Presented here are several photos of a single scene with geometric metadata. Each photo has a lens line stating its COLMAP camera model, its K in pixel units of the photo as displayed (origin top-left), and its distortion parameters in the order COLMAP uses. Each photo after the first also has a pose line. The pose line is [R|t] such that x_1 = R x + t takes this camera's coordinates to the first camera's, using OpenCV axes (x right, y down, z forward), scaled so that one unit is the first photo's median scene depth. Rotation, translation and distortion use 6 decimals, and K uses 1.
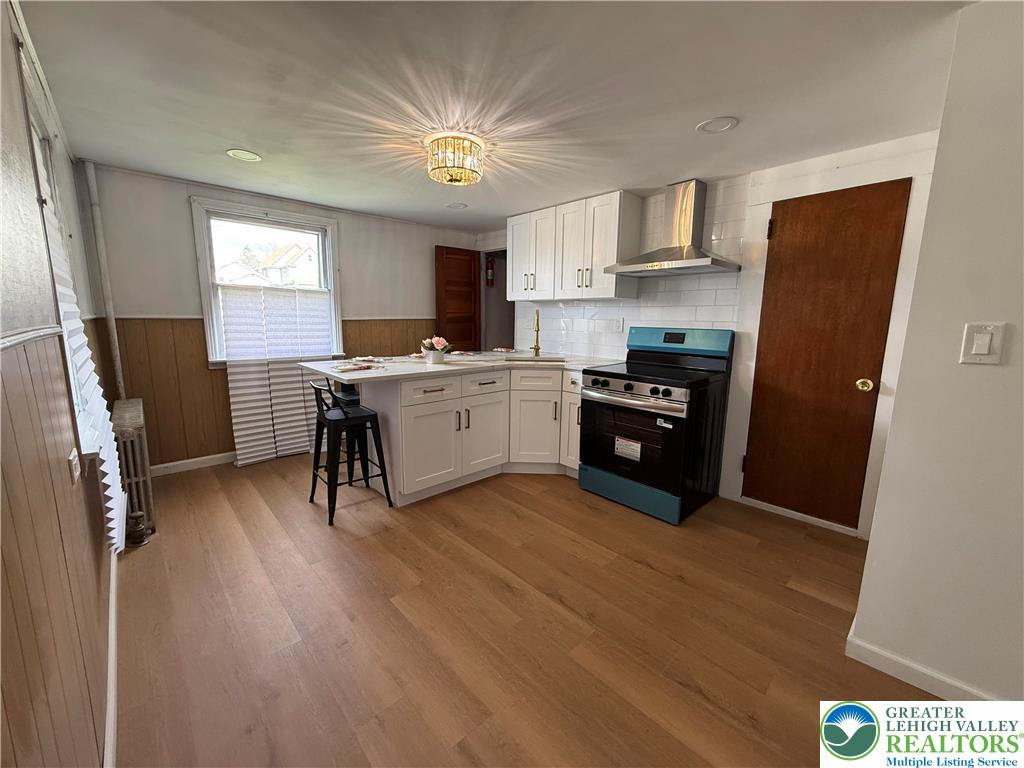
lens RADIAL K [[408.8, 0, 509.9], [0, 408.8, 387.3], [0, 0, 1]] dist [0.000847, -0.000452]
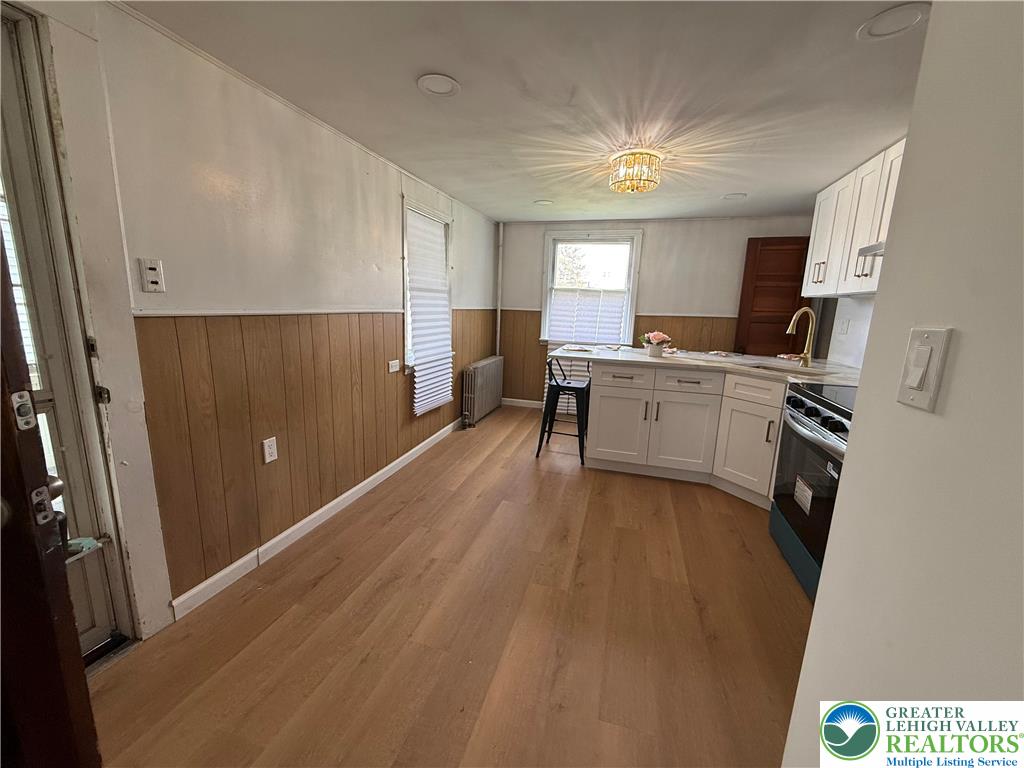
lens RADIAL K [[408.8, 0, 508.7], [0, 408.8, 388.9], [0, 0, 1]] dist [0.000847, -0.000452]
pose [[0.503297, 0.178068, -0.845567, 0.564756], [-0.174924, 0.979273, 0.102108, -0.018783], [0.846223, 0.096519, 0.524014, 0.130406]]
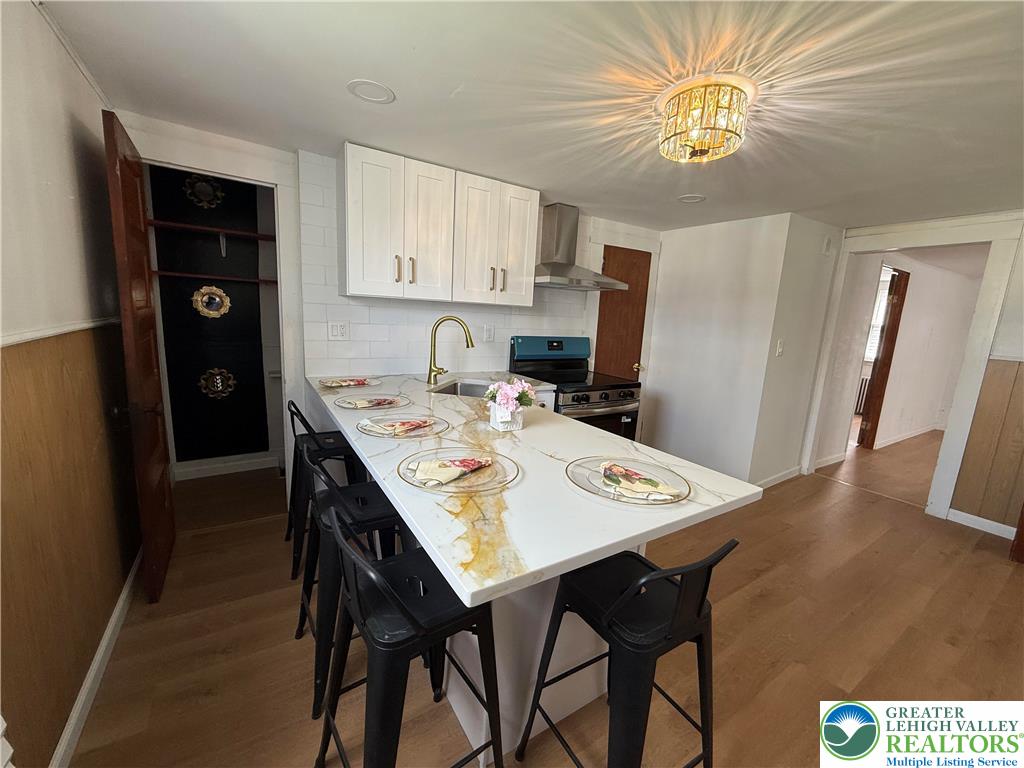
lens RADIAL K [[408.8, 0, 512.9], [0, 408.8, 387.1], [0, 0, 1]] dist [0.000847, -0.000452]
pose [[0.178416, -0.170770, 0.969023, -0.711042], [0.123422, 0.980930, 0.150144, -0.193190], [-0.976184, 0.092811, 0.196090, 0.918246]]
